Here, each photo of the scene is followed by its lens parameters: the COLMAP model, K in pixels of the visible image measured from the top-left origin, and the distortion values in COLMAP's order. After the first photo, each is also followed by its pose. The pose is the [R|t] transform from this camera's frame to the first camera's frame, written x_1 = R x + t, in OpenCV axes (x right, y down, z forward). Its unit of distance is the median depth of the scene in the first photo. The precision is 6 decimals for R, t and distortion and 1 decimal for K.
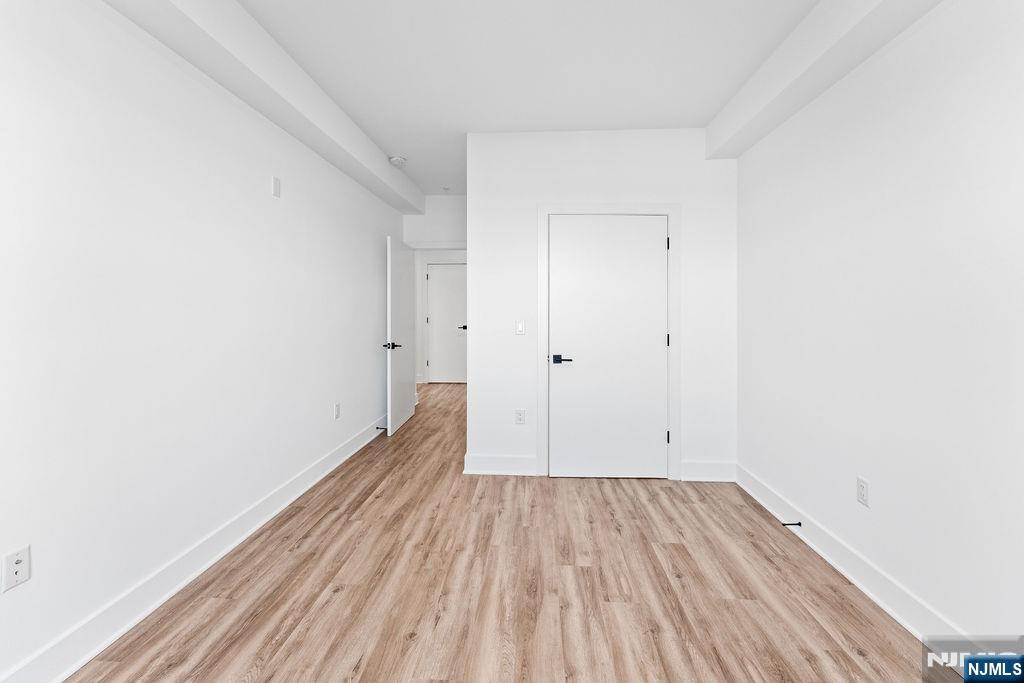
lens RADIAL K [[430.3, 0, 517.1], [0, 430.3, 329.2], [0, 0, 1]] dist [0.000351, -0.000221]
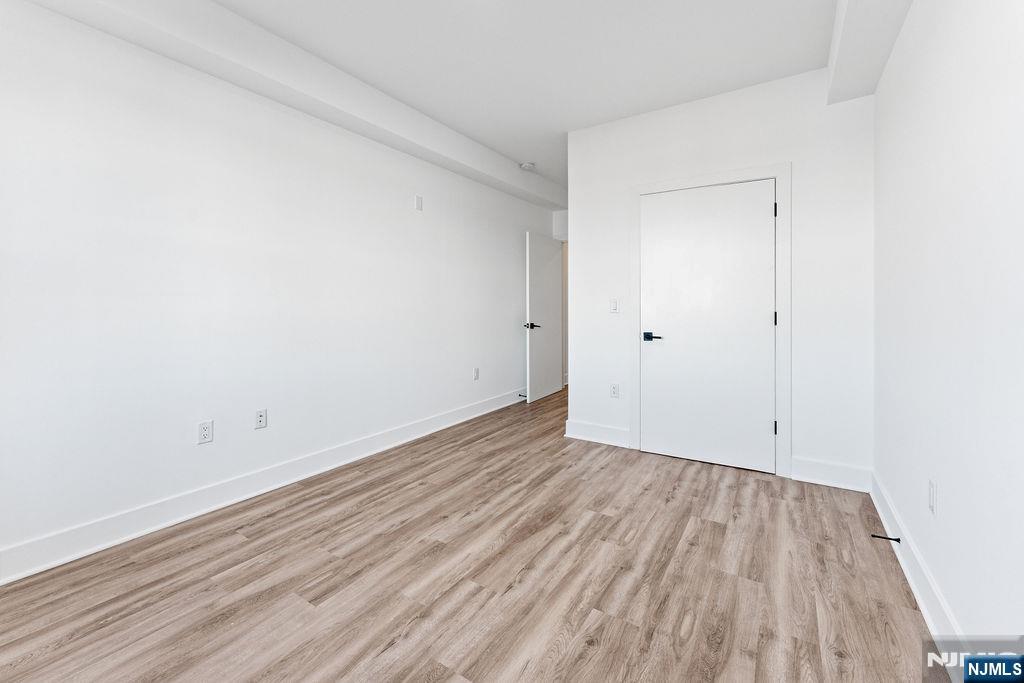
lens RADIAL K [[430.3, 0, 513.2], [0, 430.3, 333.6], [0, 0, 1]] dist [0.000351, -0.000221]
pose [[0.865898, 0.024137, -0.499639, 0.442954], [-0.014596, 0.999629, 0.022995, 0.058451], [0.500008, -0.012619, 0.865929, -0.061652]]
